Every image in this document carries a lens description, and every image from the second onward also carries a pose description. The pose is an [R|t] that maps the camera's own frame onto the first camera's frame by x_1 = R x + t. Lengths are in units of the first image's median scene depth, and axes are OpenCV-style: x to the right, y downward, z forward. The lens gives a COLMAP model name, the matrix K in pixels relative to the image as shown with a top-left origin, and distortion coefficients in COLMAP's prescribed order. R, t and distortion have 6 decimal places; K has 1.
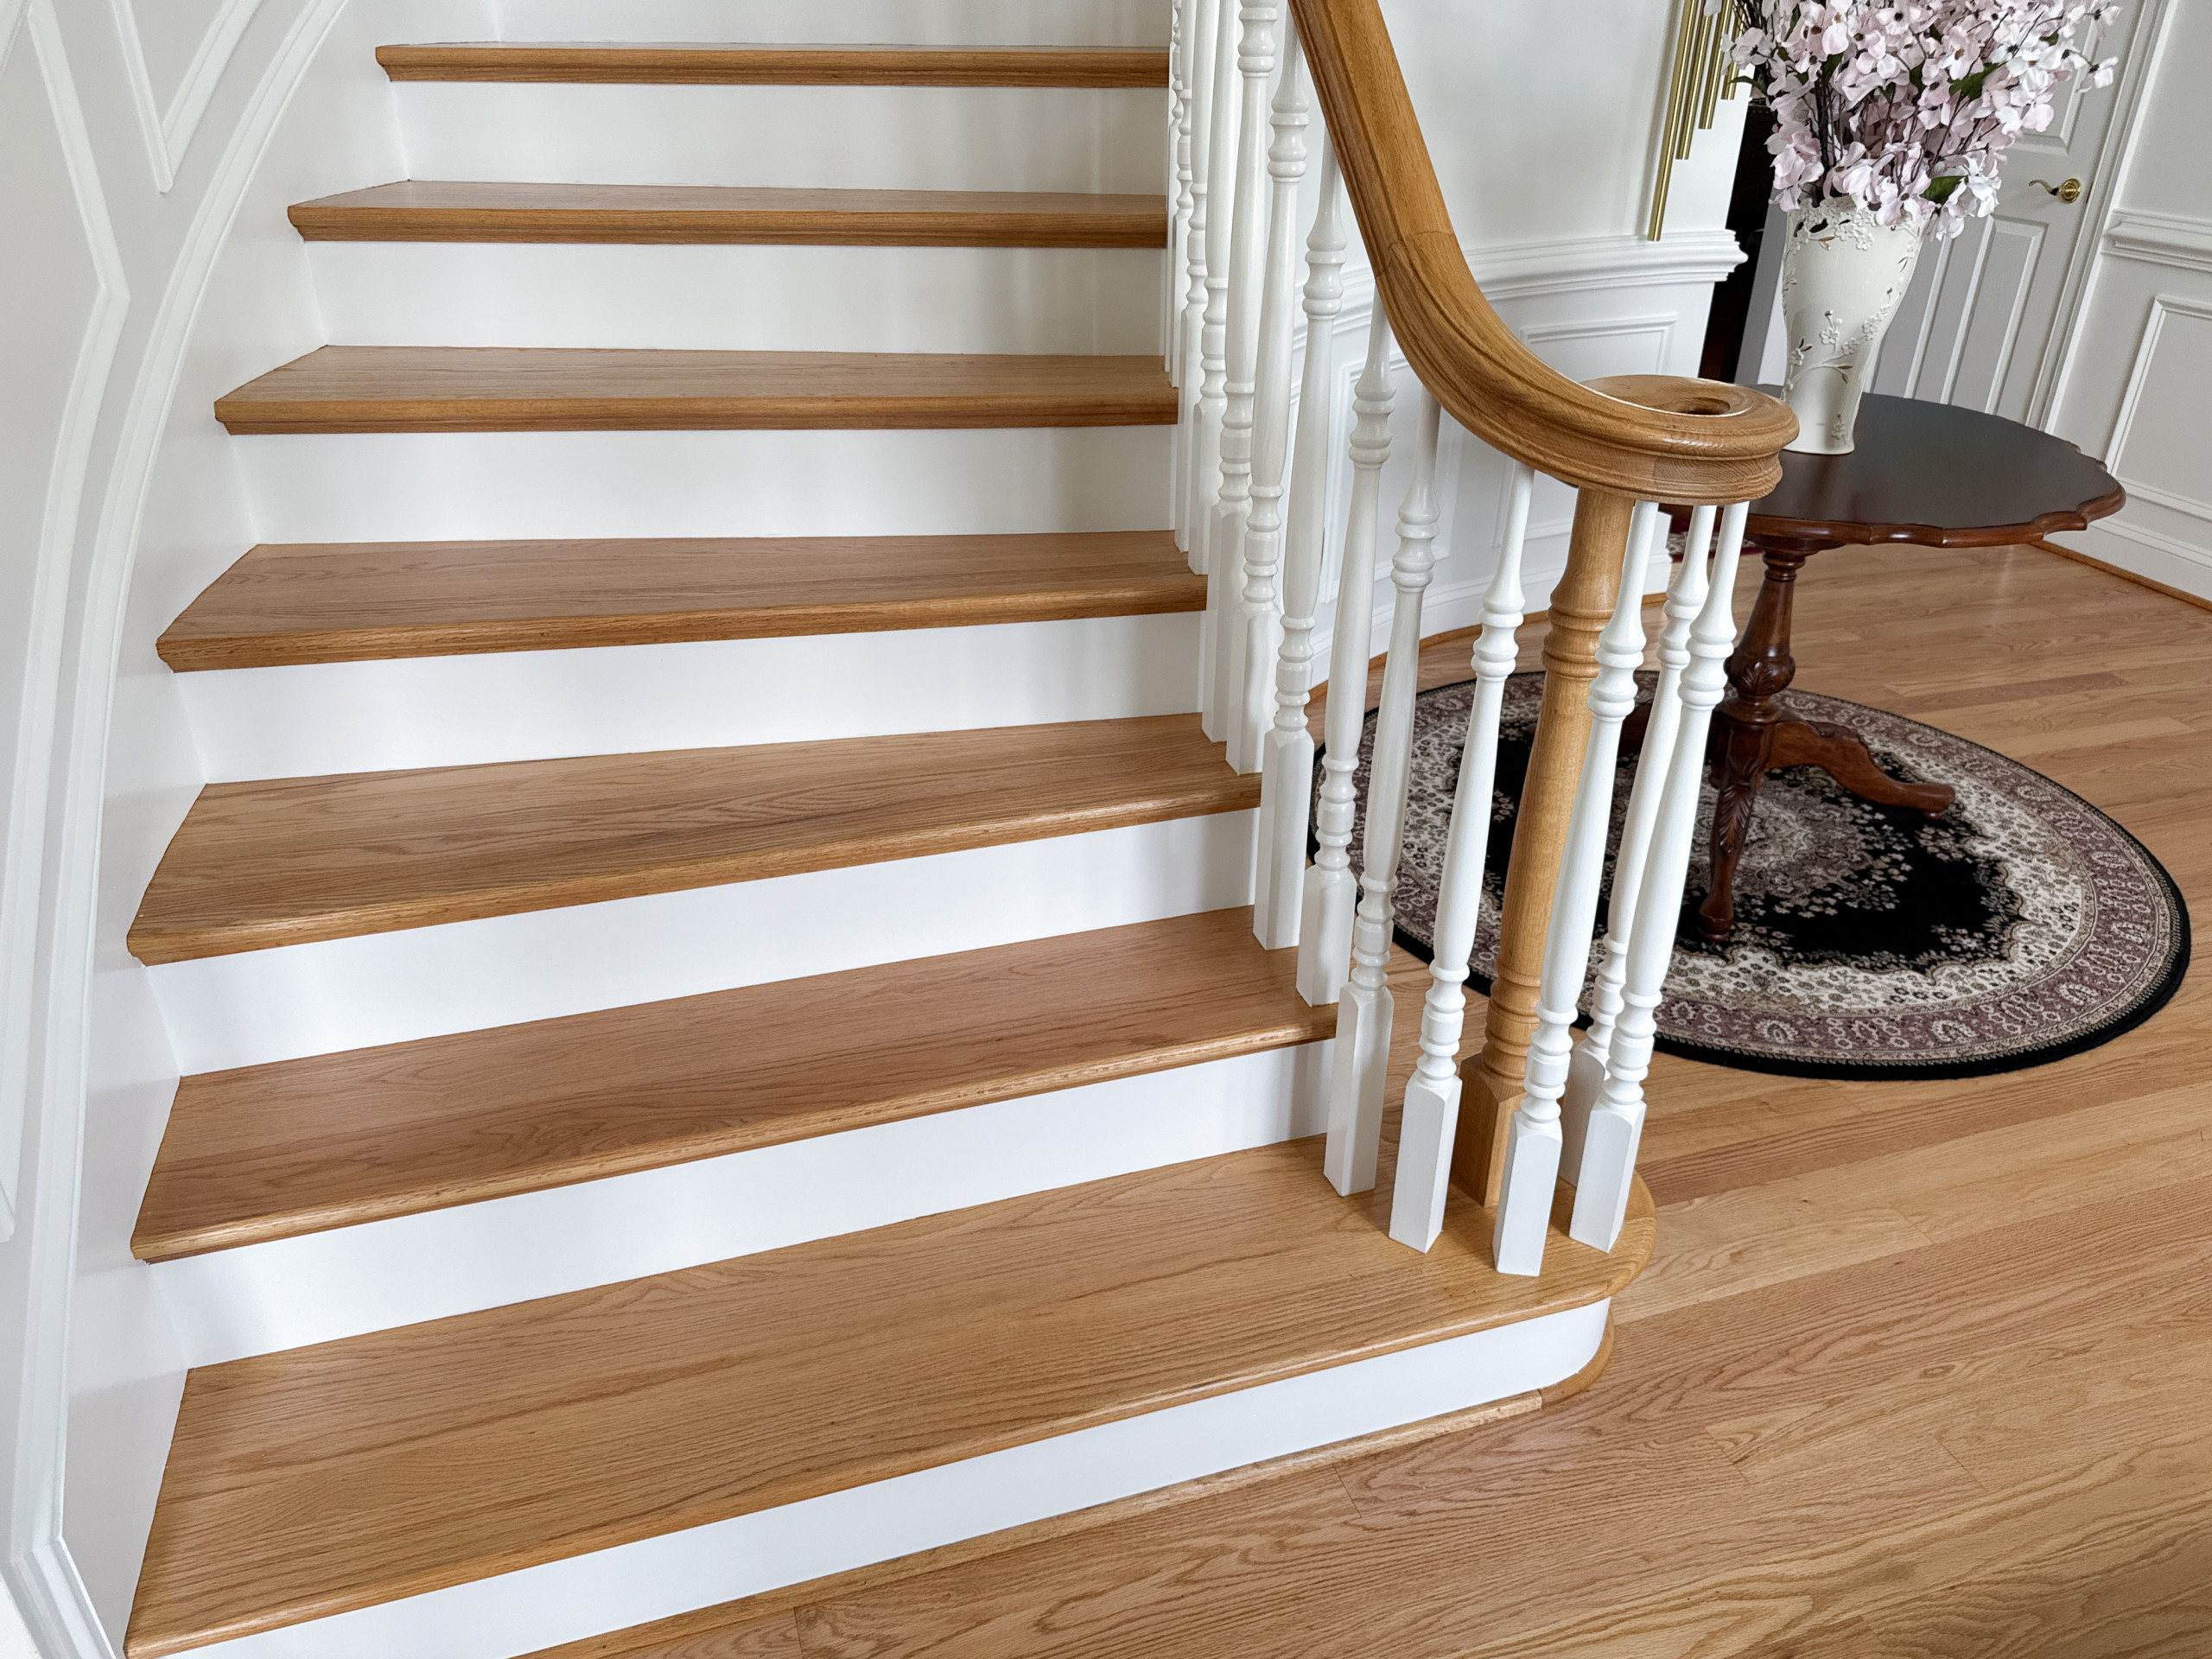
lens RADIAL K [[1575.4, 0, 1097.7], [0, 1575.4, 852.8], [0, 0, 1]] dist [0.030965, -0.043707]
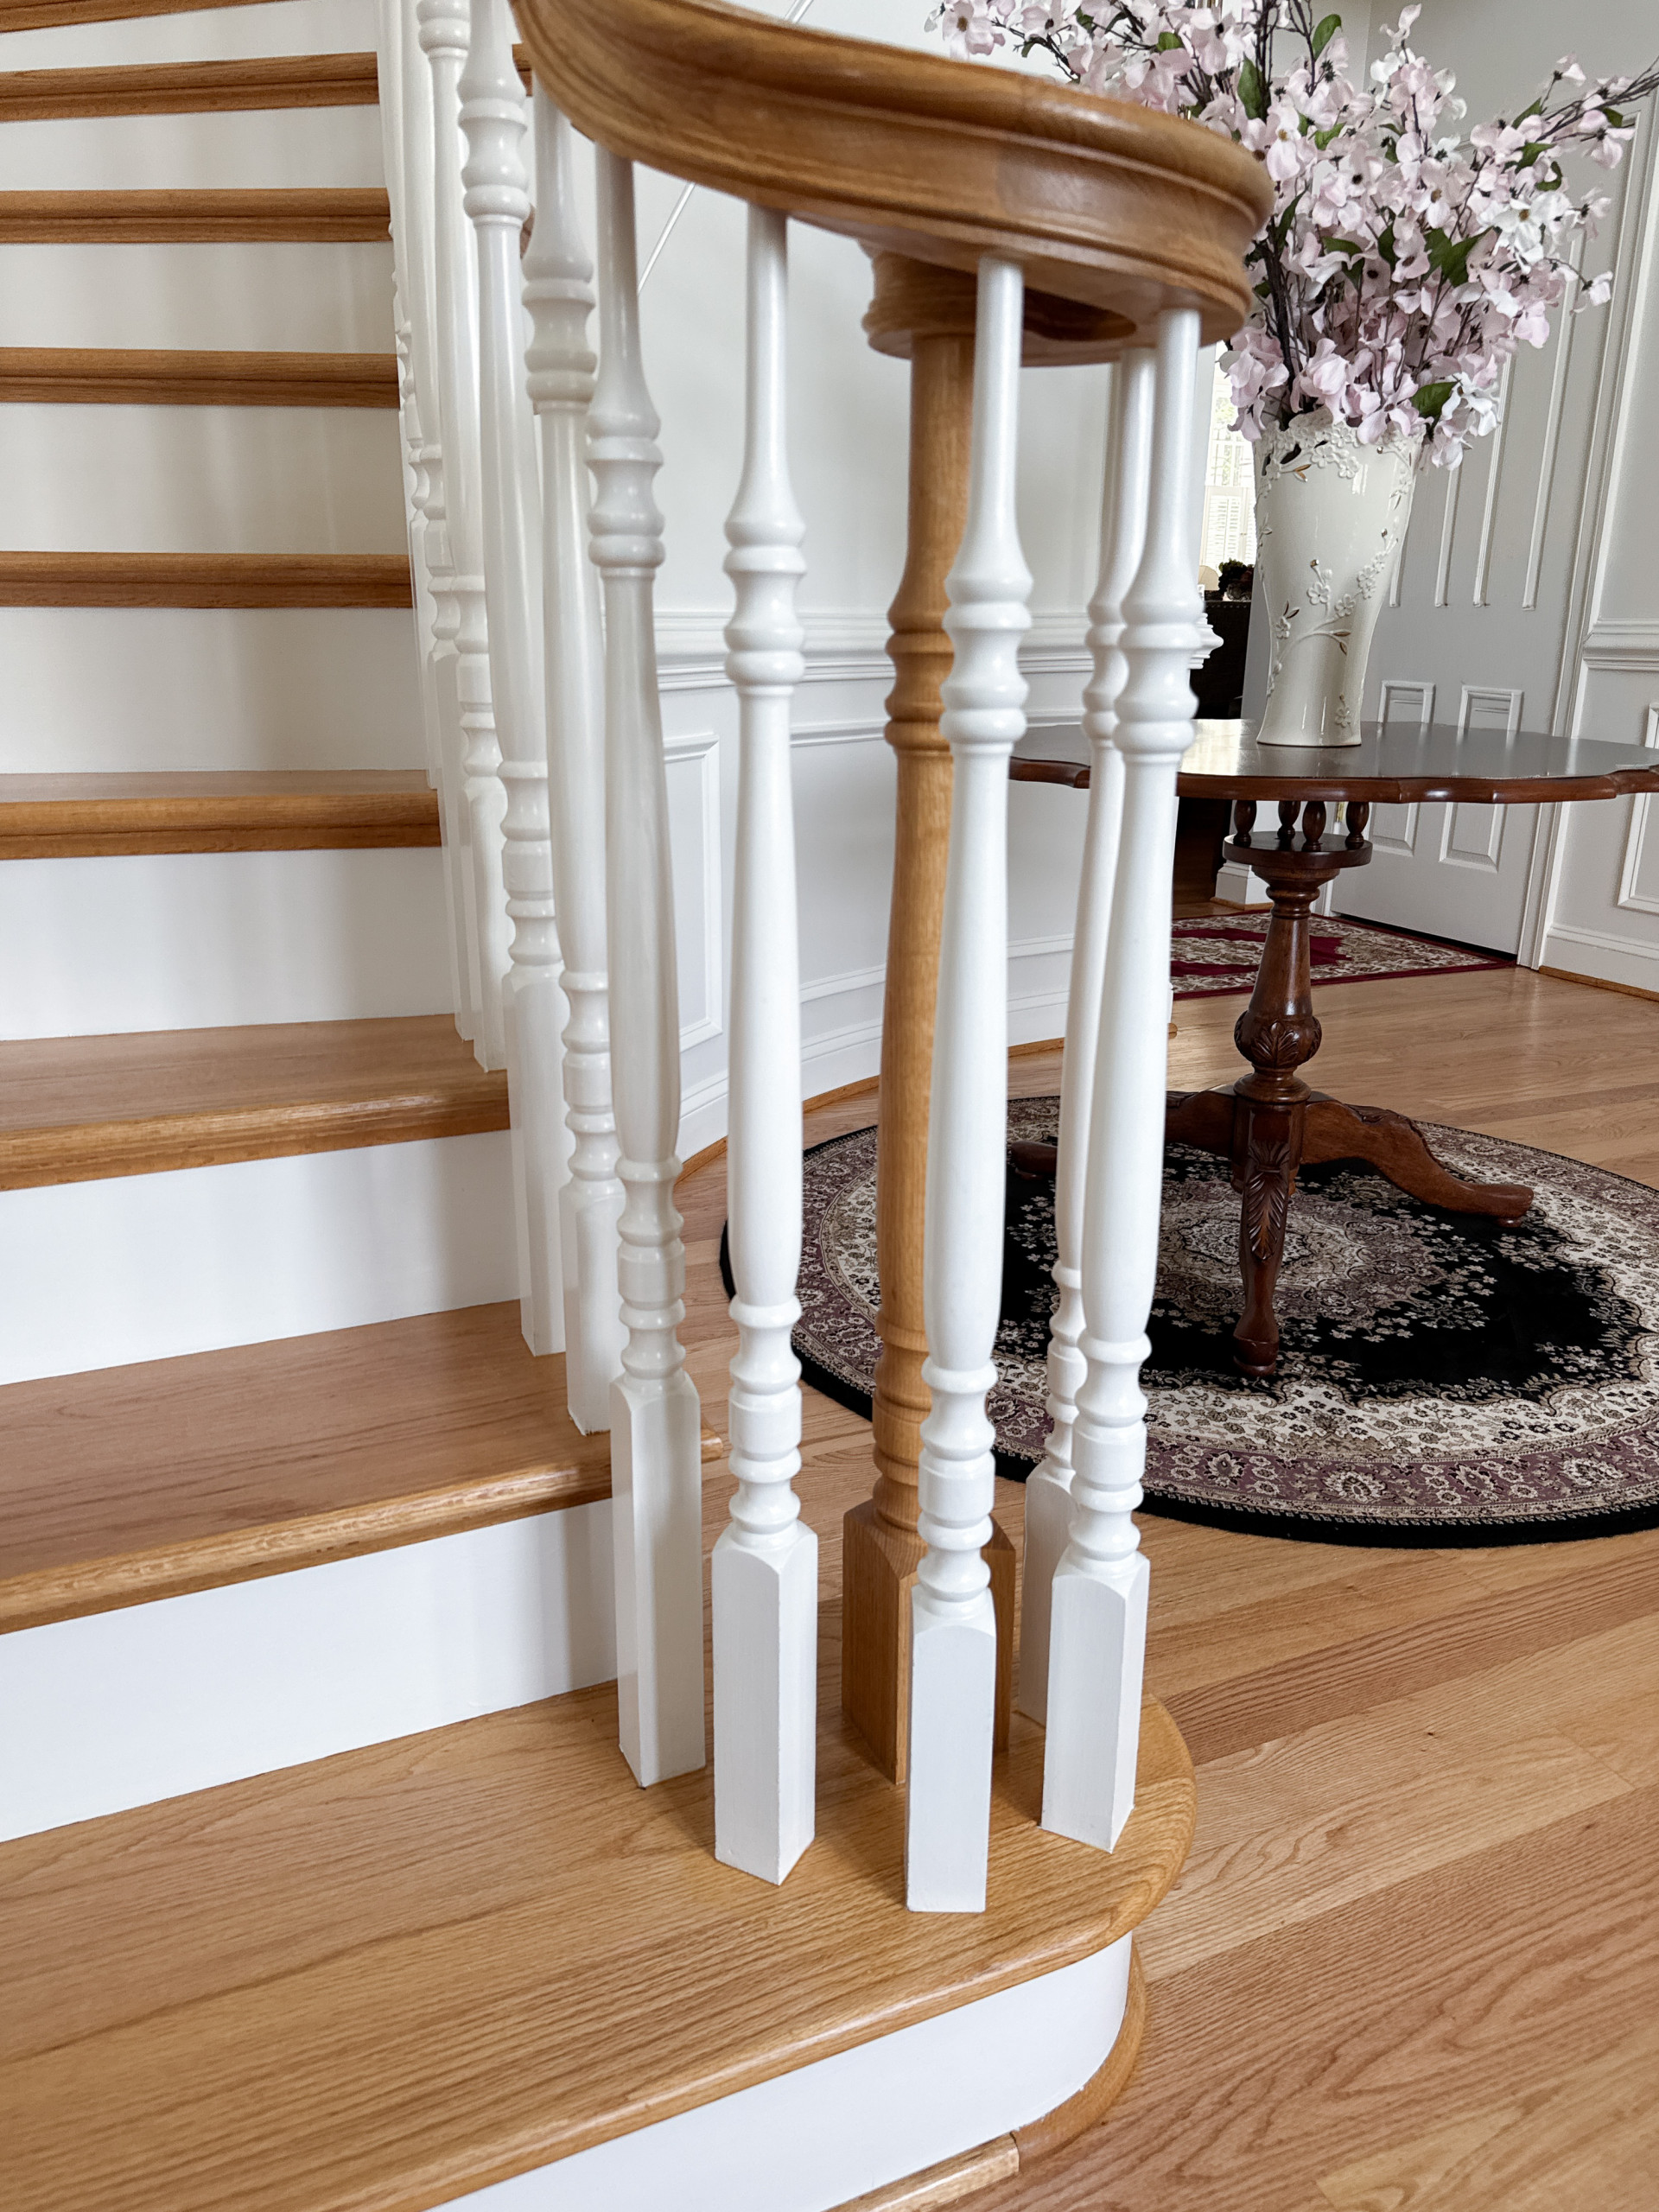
lens RADIAL K [[1581.8, 0, 827.0], [0, 1581.8, 1123.0], [0, 0, 1]] dist [0.010404, -0.012552]
pose [[0.993463, -0.031561, 0.109708, 0.144606], [0.051978, 0.980685, -0.188561, 0.087065], [-0.101638, 0.193031, 0.975914, 0.357929]]
